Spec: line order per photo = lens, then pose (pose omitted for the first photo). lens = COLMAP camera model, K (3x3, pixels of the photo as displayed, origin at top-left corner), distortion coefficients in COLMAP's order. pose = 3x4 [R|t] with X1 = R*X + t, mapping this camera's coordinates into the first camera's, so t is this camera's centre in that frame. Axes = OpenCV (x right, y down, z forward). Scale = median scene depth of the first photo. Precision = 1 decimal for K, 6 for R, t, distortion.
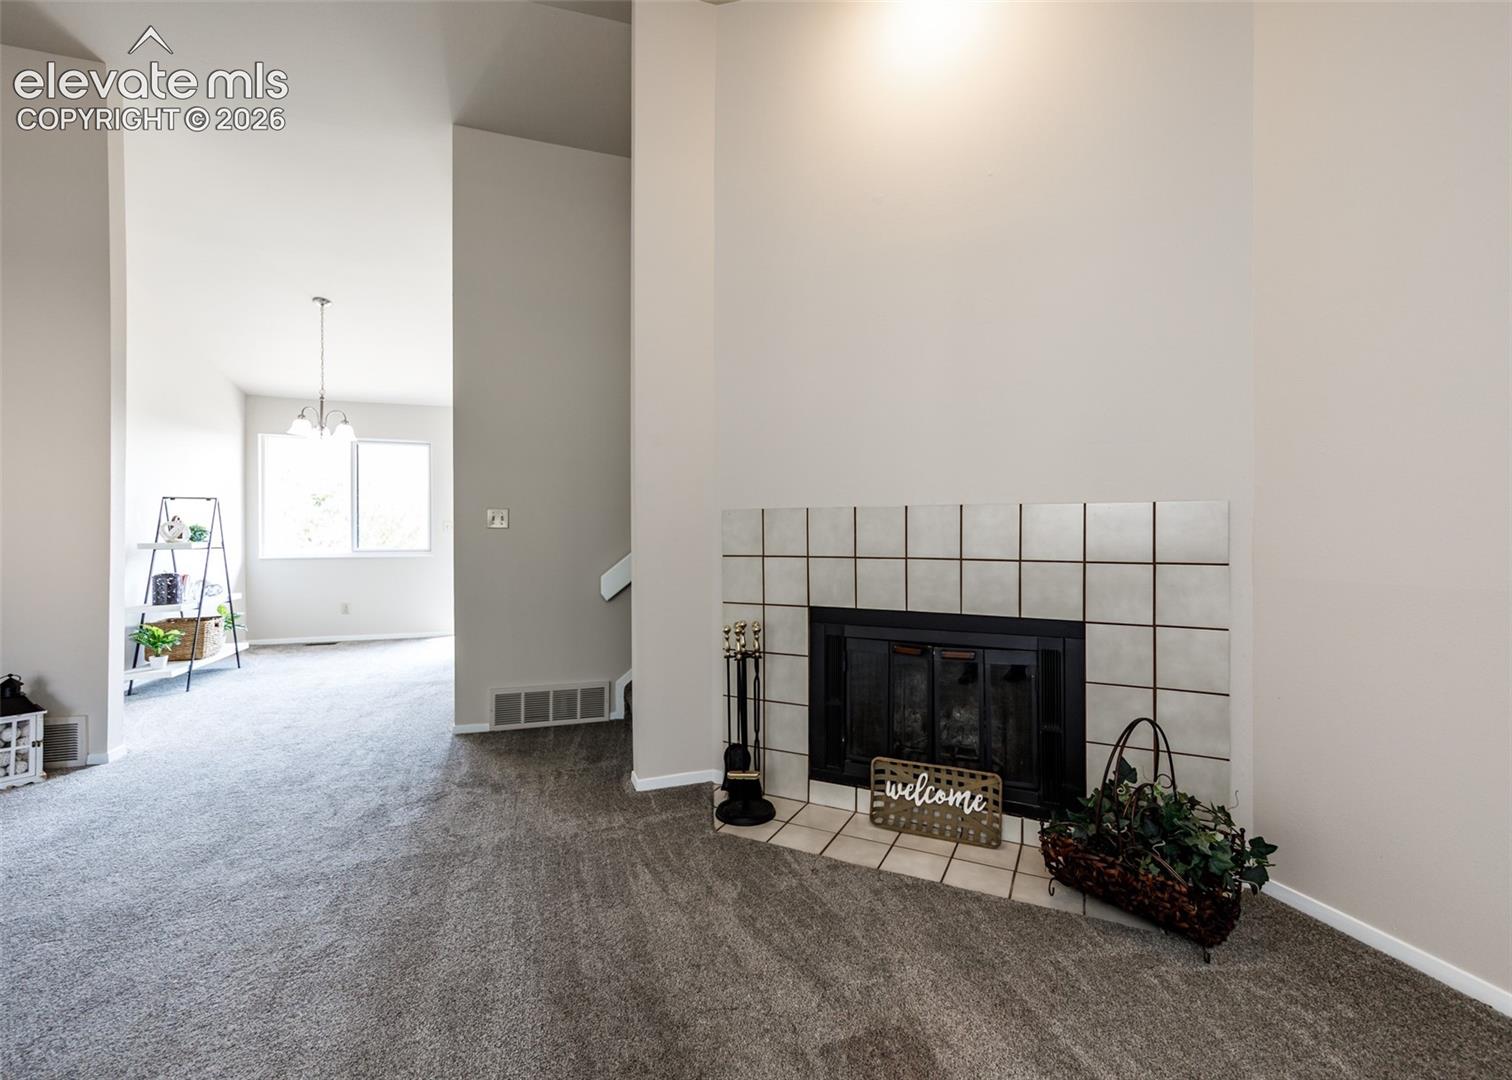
lens RADIAL K [[695.9, 0, 762.1], [0, 695.9, 529.4], [0, 0, 1]] dist [0.001015, 0.000062]
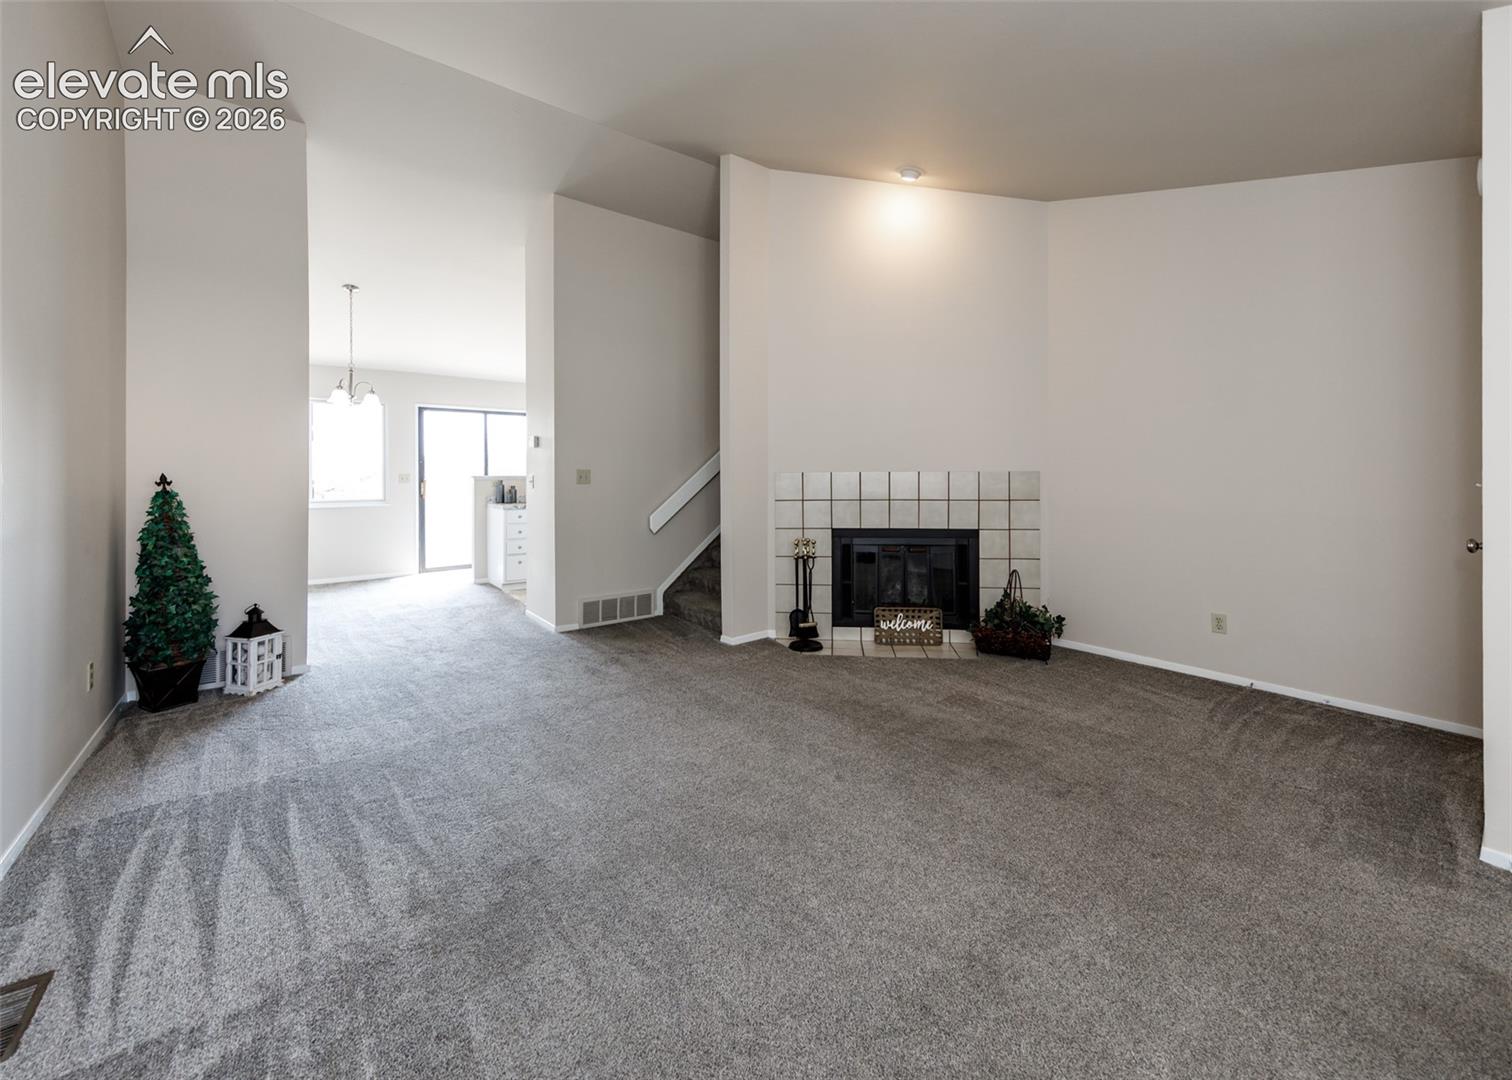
lens RADIAL K [[623.6, 0, 791.1], [0, 623.6, 465.5], [0, 0, 1]] dist [0.006930, -0.000800]
pose [[0.932416, 0.001665, 0.361382, -0.622591], [0.002794, 0.999926, -0.011815, -0.031508], [-0.361375, 0.012026, 0.932343, -0.453132]]
